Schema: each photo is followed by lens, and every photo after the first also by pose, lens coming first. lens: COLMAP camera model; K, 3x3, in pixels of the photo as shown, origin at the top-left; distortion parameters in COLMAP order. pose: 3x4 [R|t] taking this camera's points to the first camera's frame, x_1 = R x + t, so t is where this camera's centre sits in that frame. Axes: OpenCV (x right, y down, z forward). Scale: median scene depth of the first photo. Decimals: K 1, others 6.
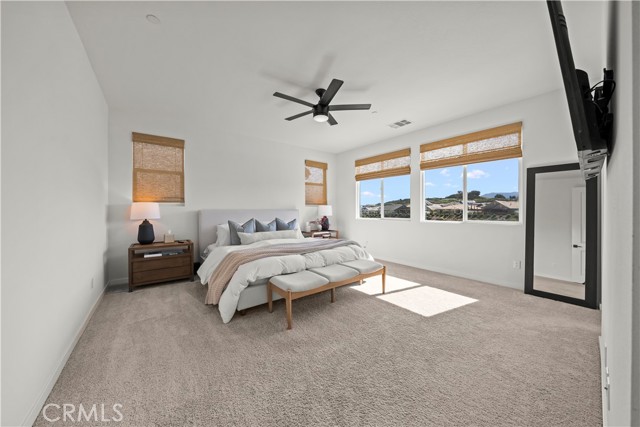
lens RADIAL K [[217.9, 0, 319.9], [0, 217.9, 211.1], [0, 0, 1]] dist [-0.005317, 0.000015]
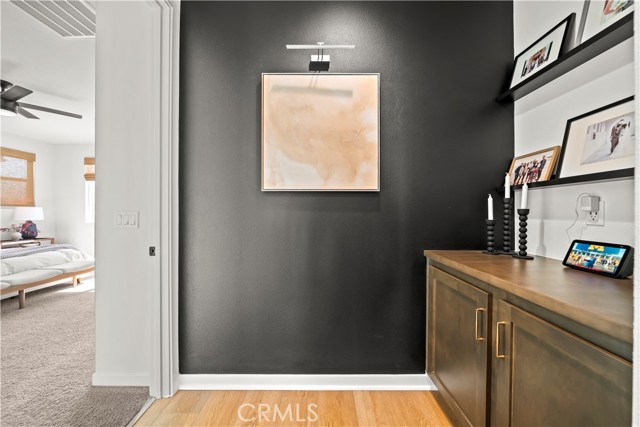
lens RADIAL K [[217.9, 0, 319.9], [0, 217.9, 211.1], [0, 0, 1]] dist [-0.005317, 0.000015]
pose [[0.619459, -0.001575, 0.785027, 0.063689], [0.008855, 0.999948, -0.004981, 0.001306], [-0.784979, 0.010037, 0.619441, -0.314218]]
